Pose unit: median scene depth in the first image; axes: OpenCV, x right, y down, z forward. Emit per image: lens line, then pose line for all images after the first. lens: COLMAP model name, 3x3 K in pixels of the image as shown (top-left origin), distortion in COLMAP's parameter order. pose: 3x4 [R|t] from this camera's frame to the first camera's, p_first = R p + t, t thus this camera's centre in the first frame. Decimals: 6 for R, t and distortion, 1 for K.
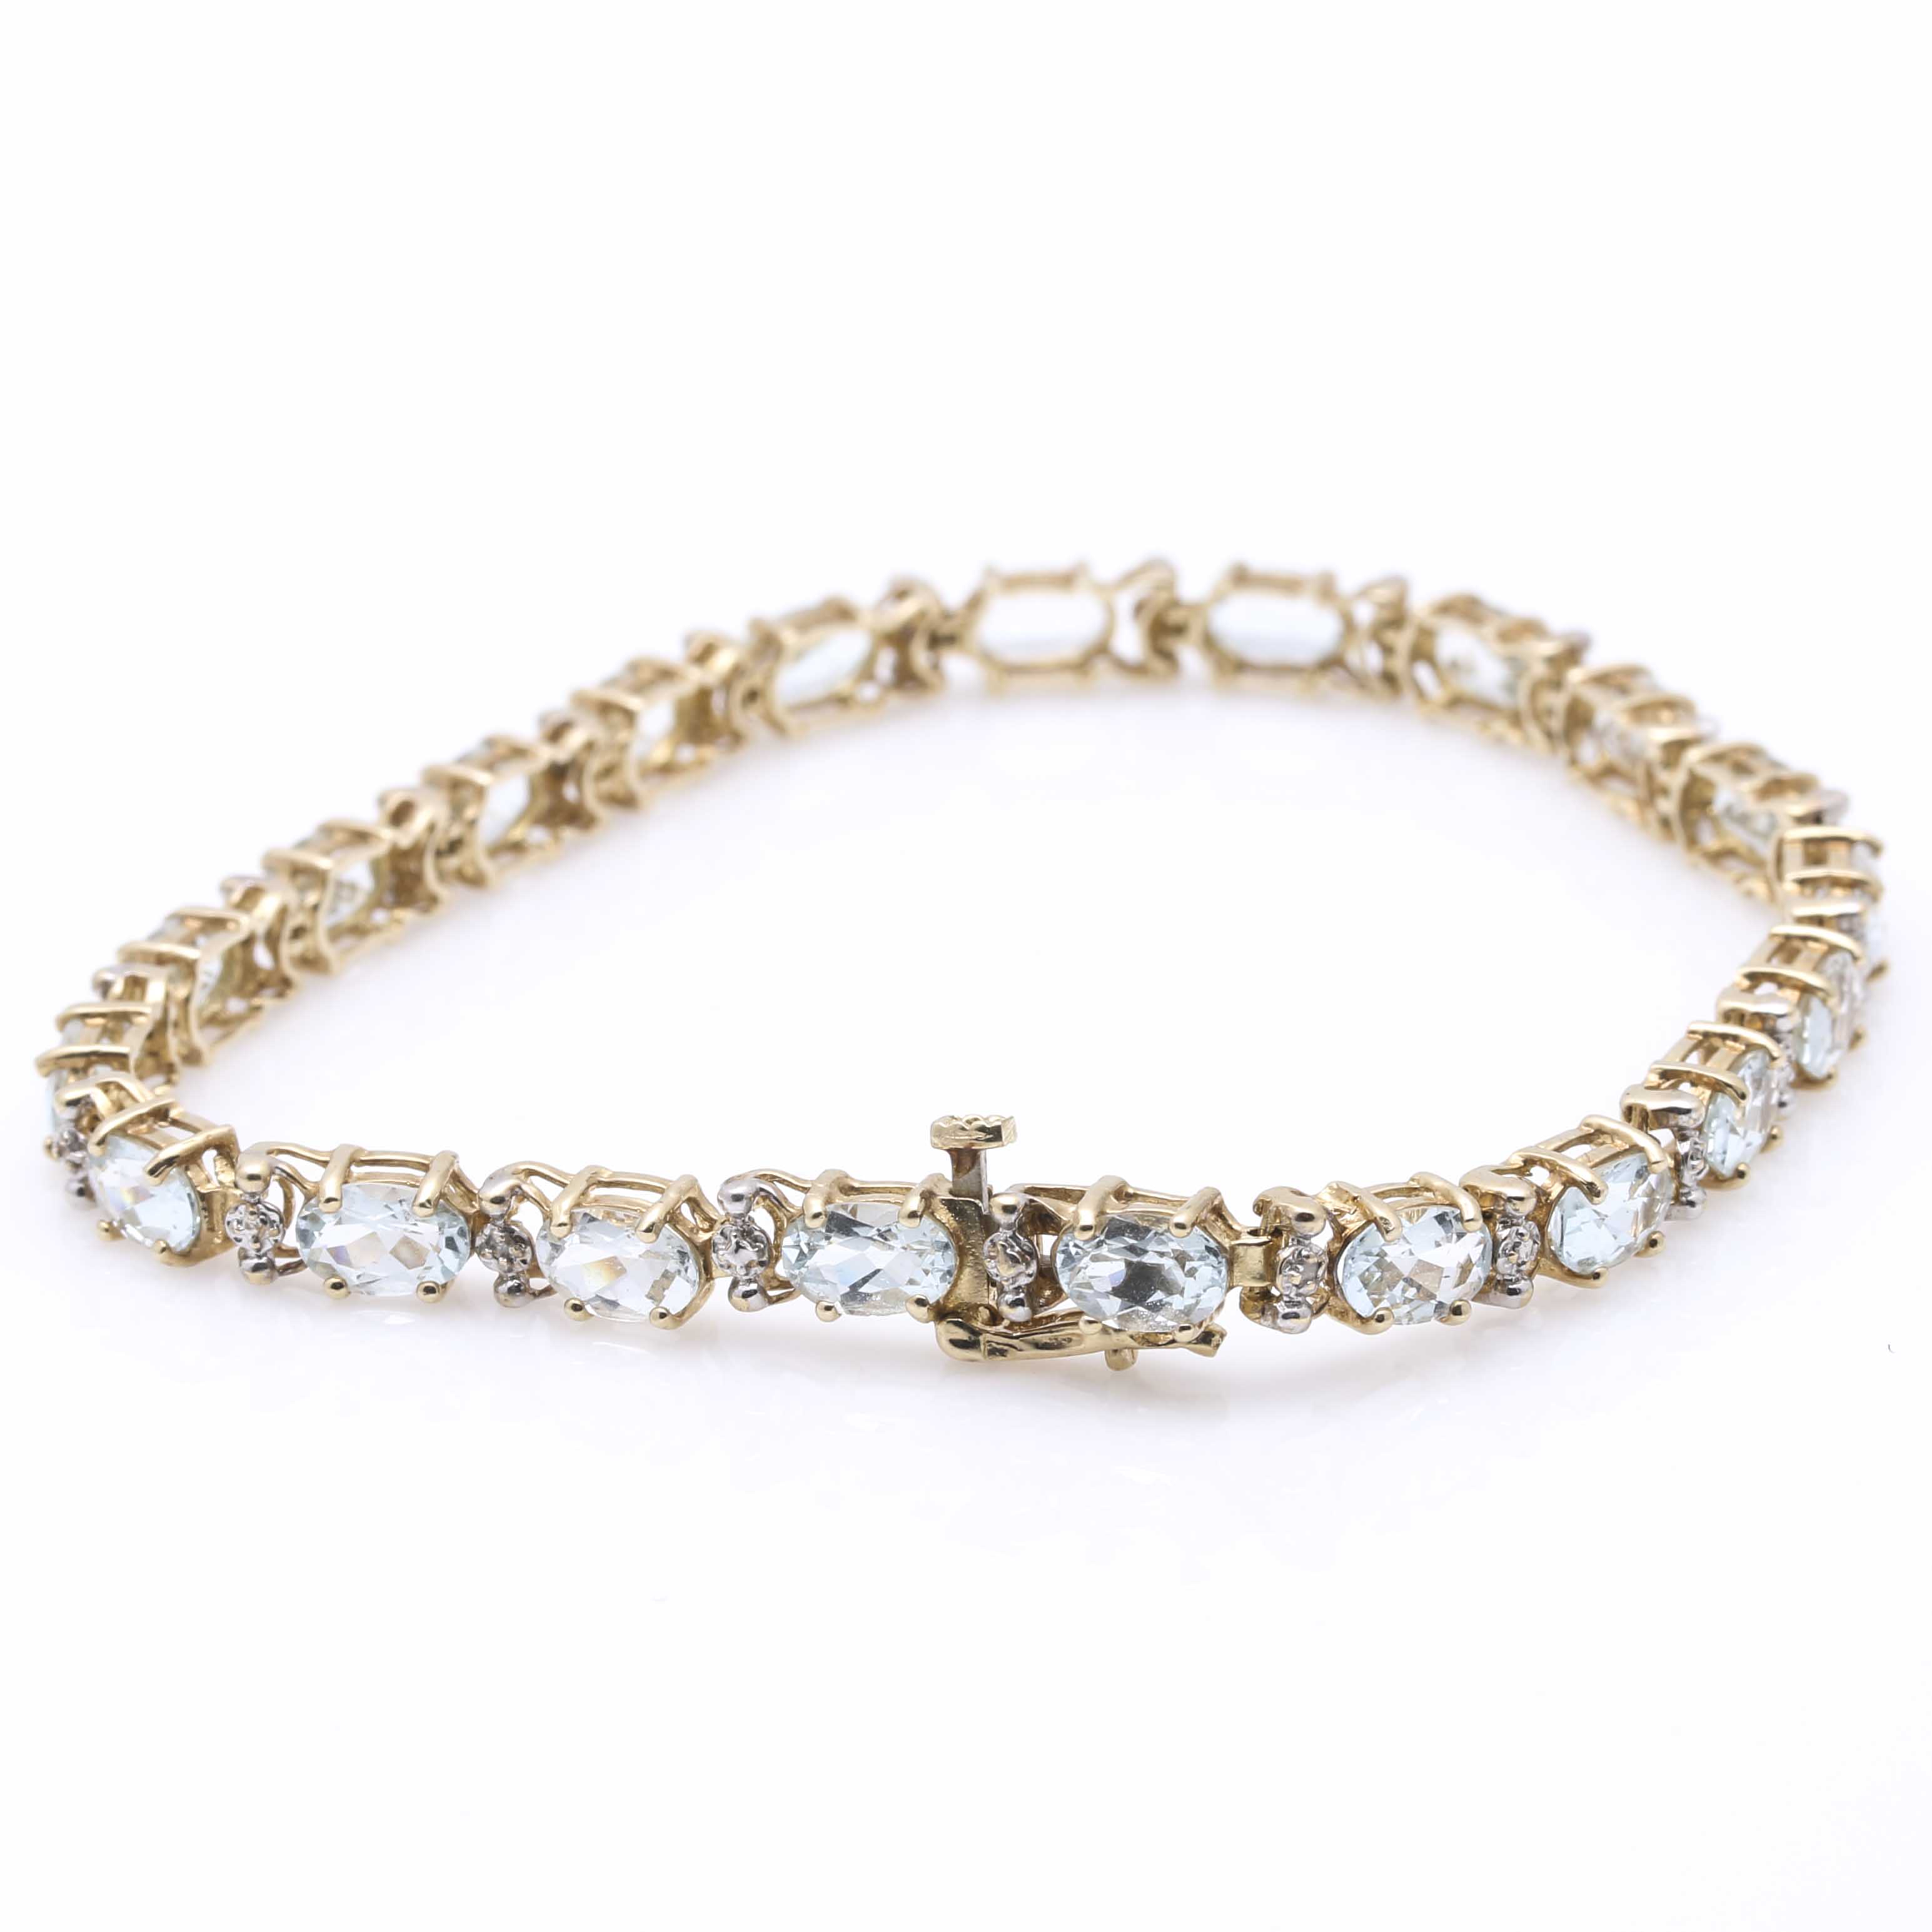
lens RADIAL K [[11439.9, 0, 966.0], [0, 11439.9, 964.0], [0, 0, 1]] dist [-0.110086, 0.000000]
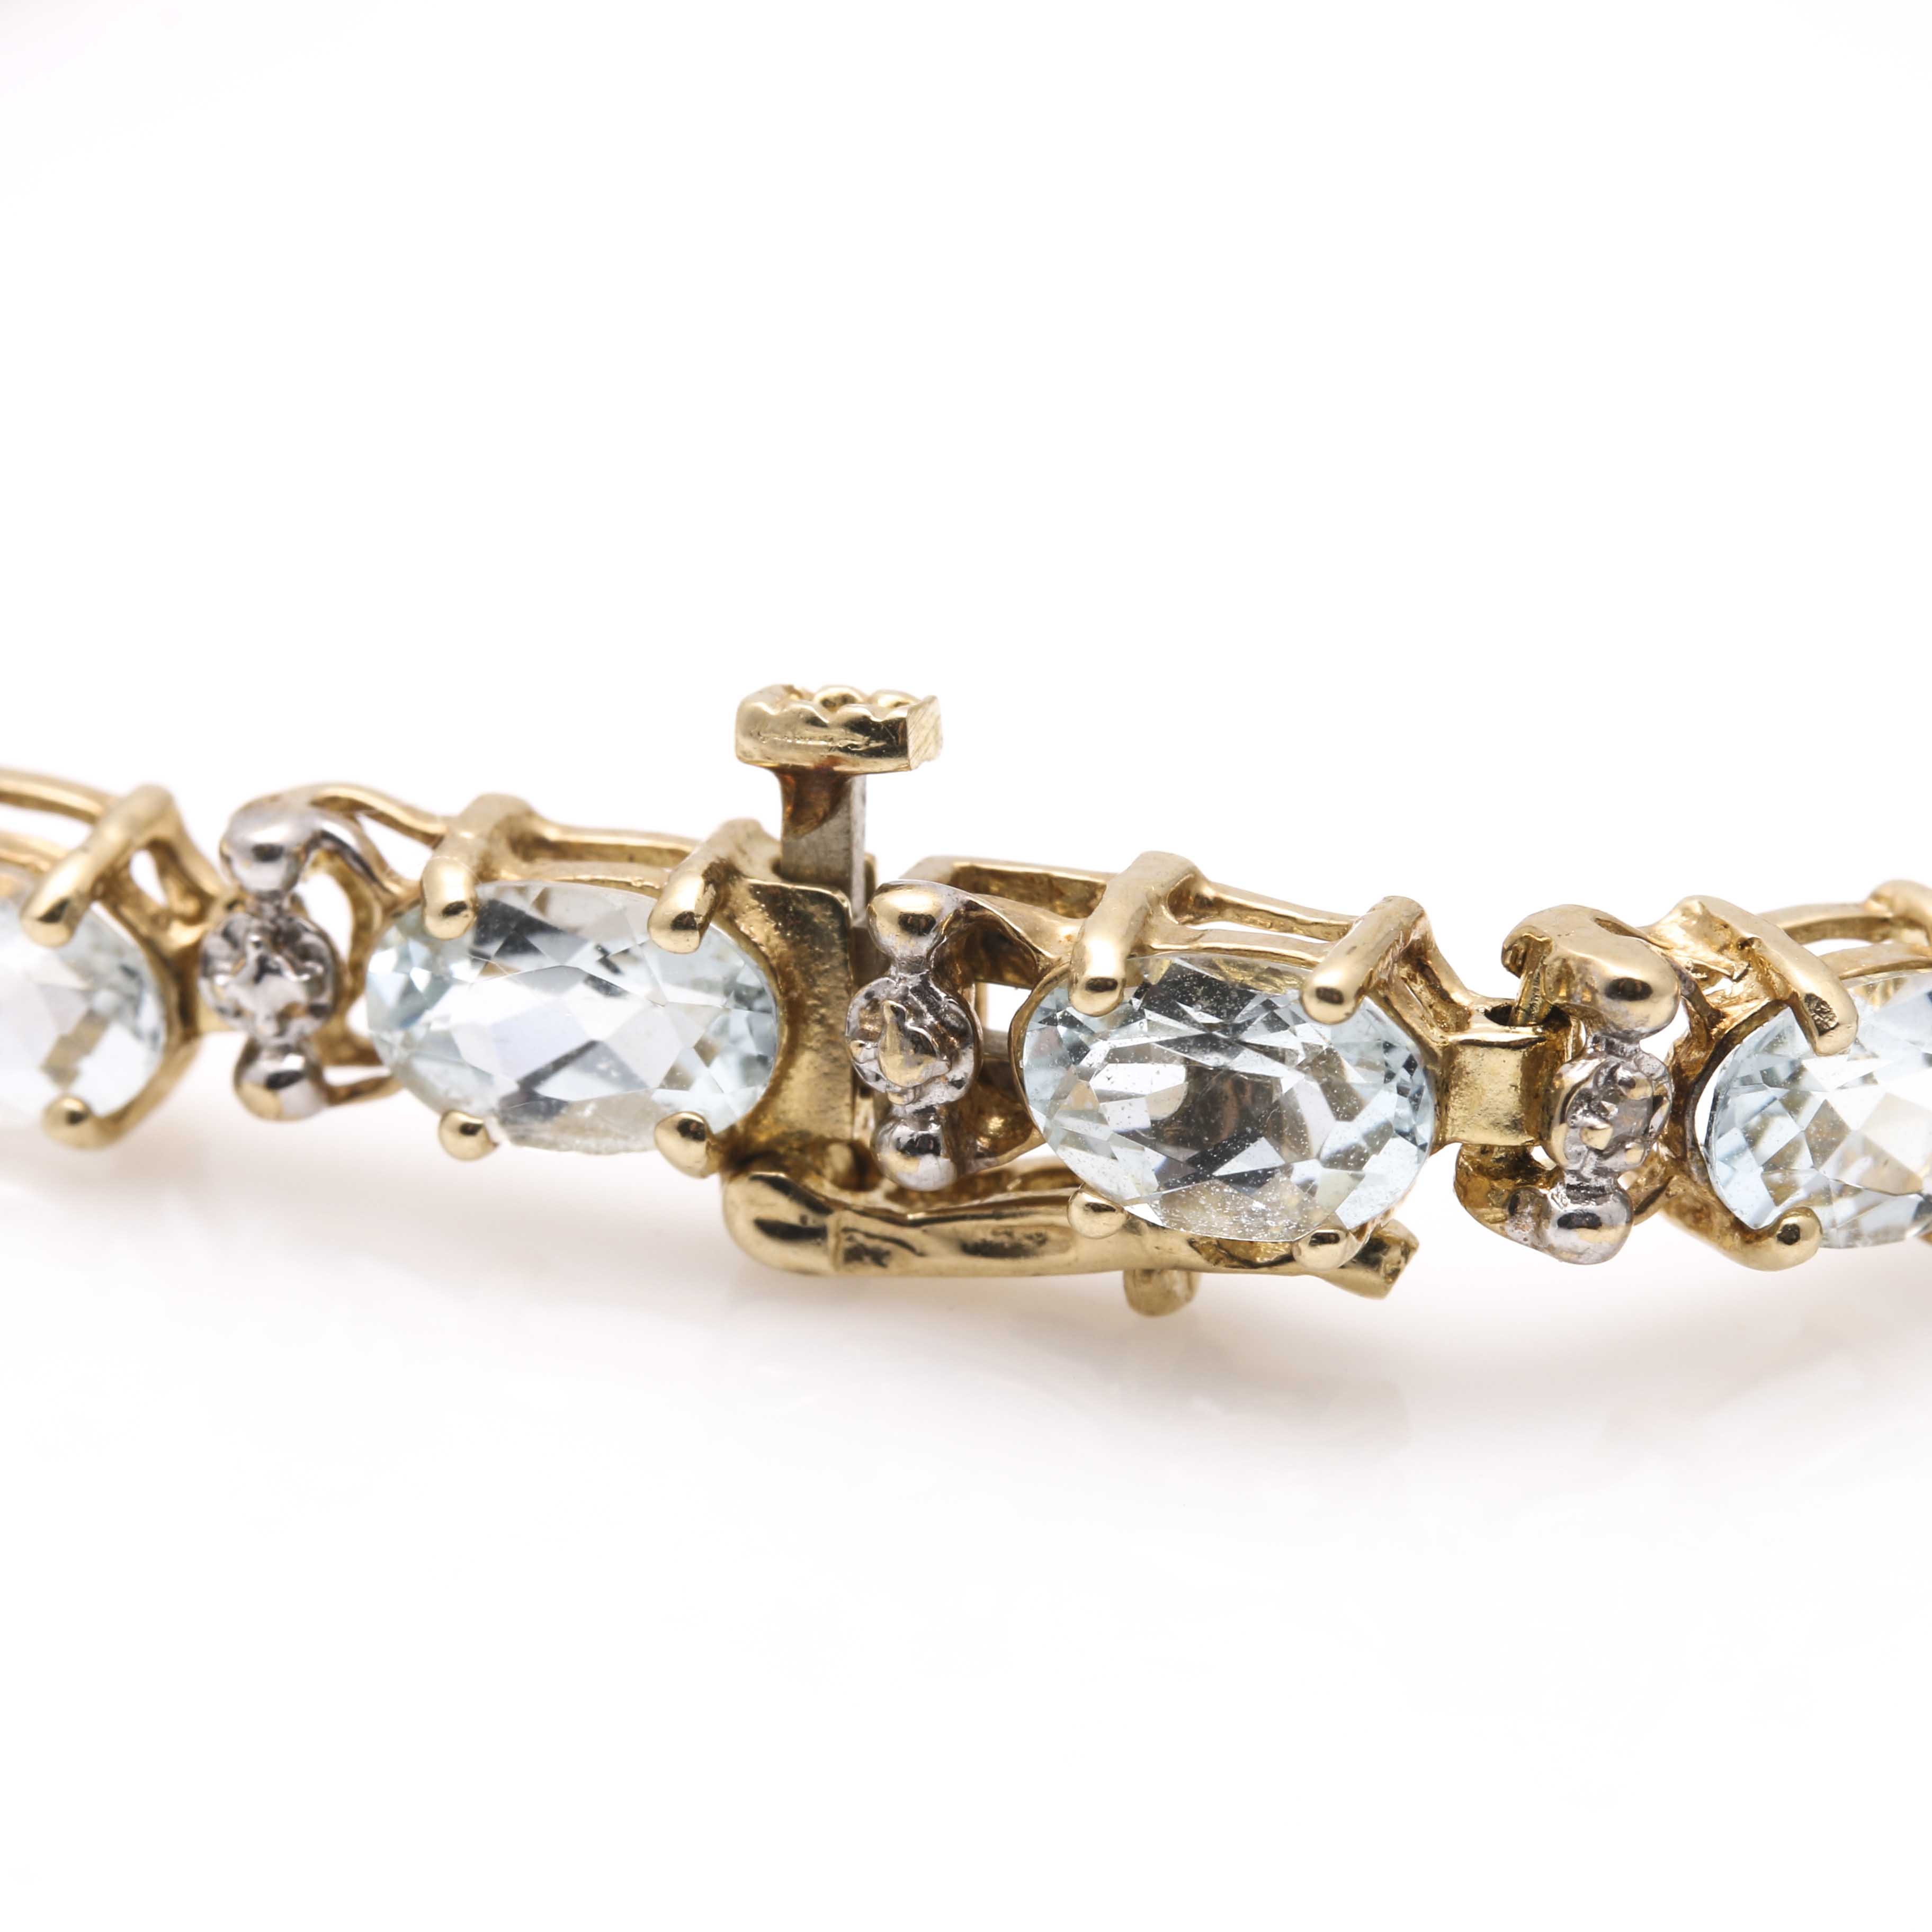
lens RADIAL K [[11439.9, 0, 965.7], [0, 11439.9, 966.8], [0, 0, 1]] dist [-0.110086, 0.000000]
pose [[0.998035, 0.053032, 0.033371, -0.008209], [-0.055692, 0.994857, 0.084611, -0.012298], [-0.028712, -0.086303, 0.995855, 0.583657]]
